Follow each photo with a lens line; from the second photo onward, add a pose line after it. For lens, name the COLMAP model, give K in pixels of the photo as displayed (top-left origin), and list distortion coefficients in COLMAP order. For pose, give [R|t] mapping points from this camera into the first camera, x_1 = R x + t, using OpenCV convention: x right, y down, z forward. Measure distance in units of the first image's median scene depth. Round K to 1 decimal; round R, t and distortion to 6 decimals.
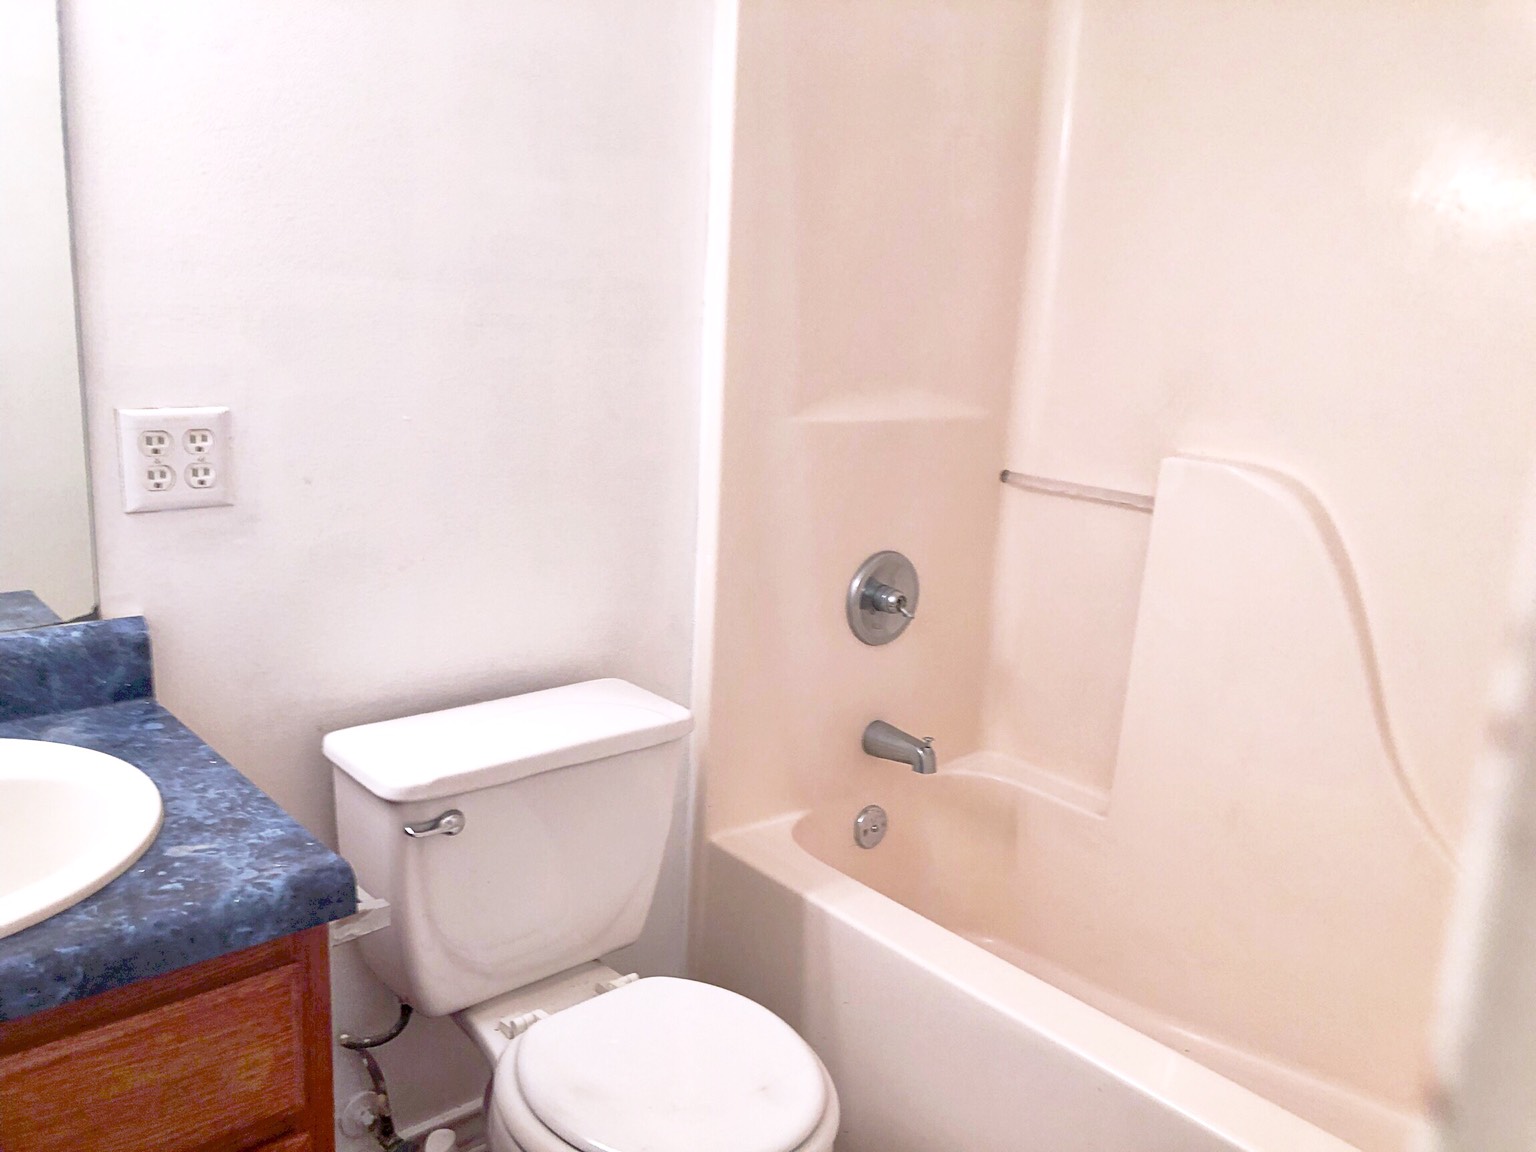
lens RADIAL K [[1290.9, 0, 768.0], [0, 1290.9, 576.0], [0, 0, 1]] dist [0.018213, -0.009213]
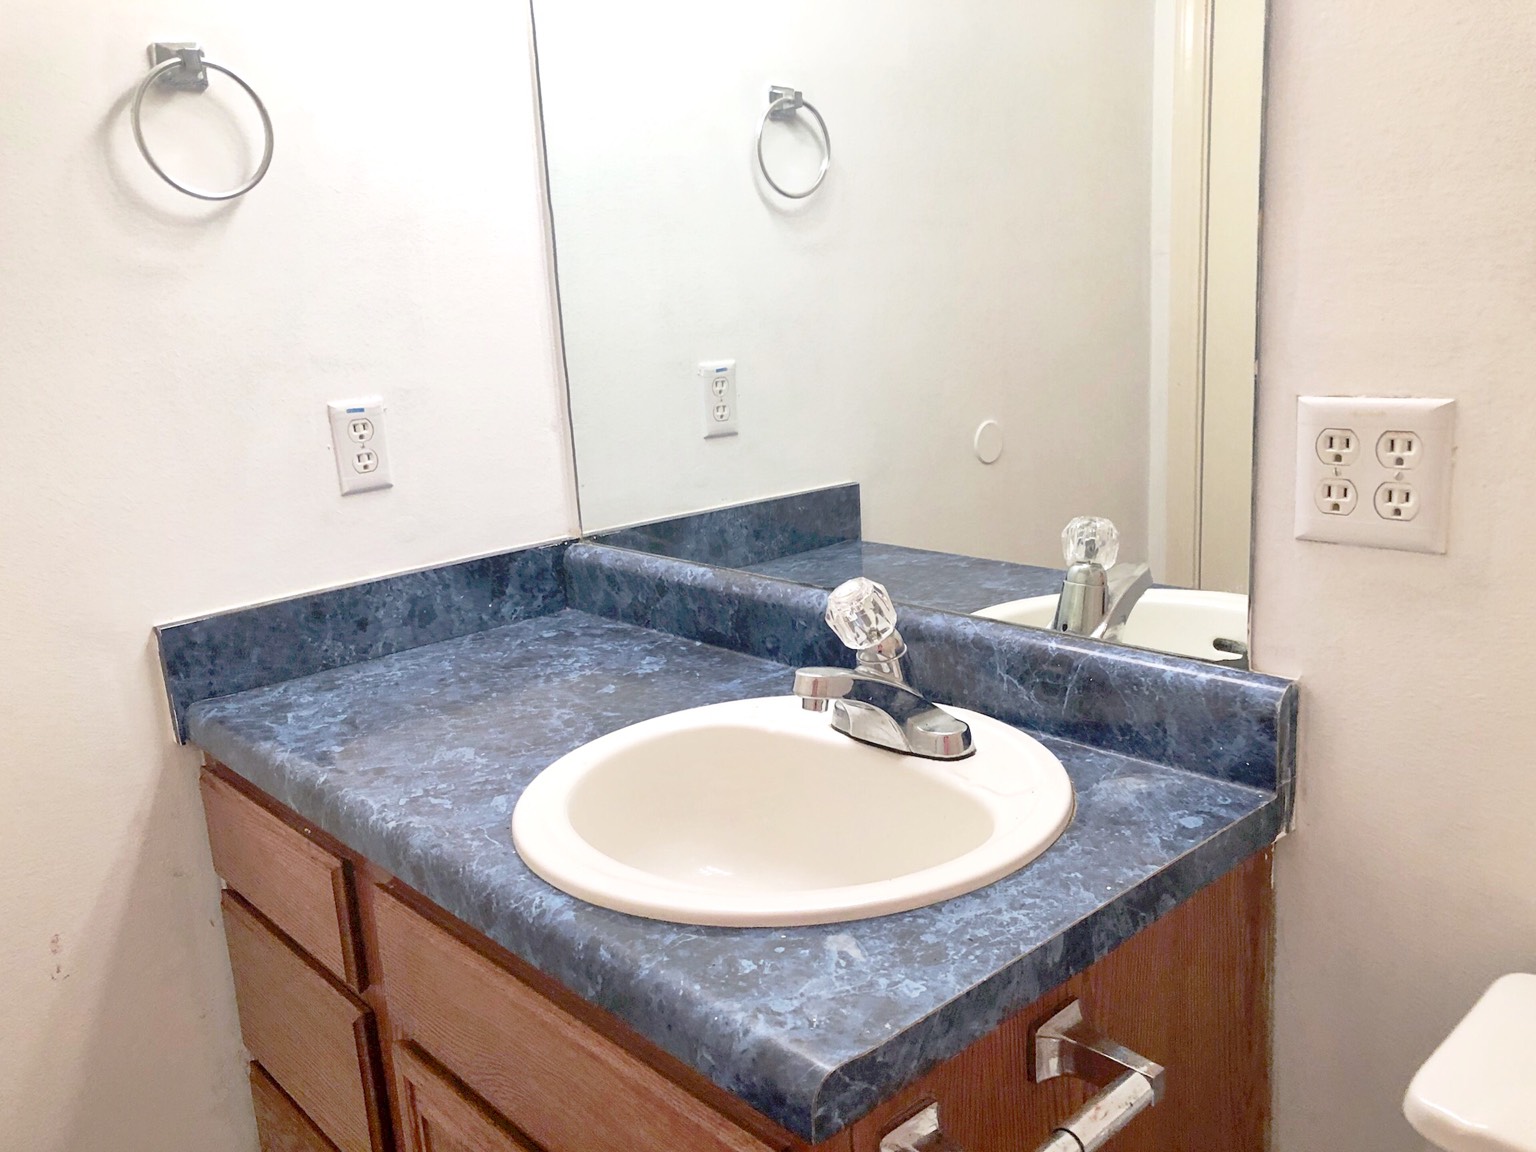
lens RADIAL K [[1290.9, 0, 768.0], [0, 1290.9, 576.0], [0, 0, 1]] dist [0.018213, -0.009213]
pose [[0.005672, 0.174540, -0.984634, 0.219952], [-0.164591, 0.971383, 0.171243, -0.103543], [0.986346, 0.161091, 0.034237, 0.686779]]
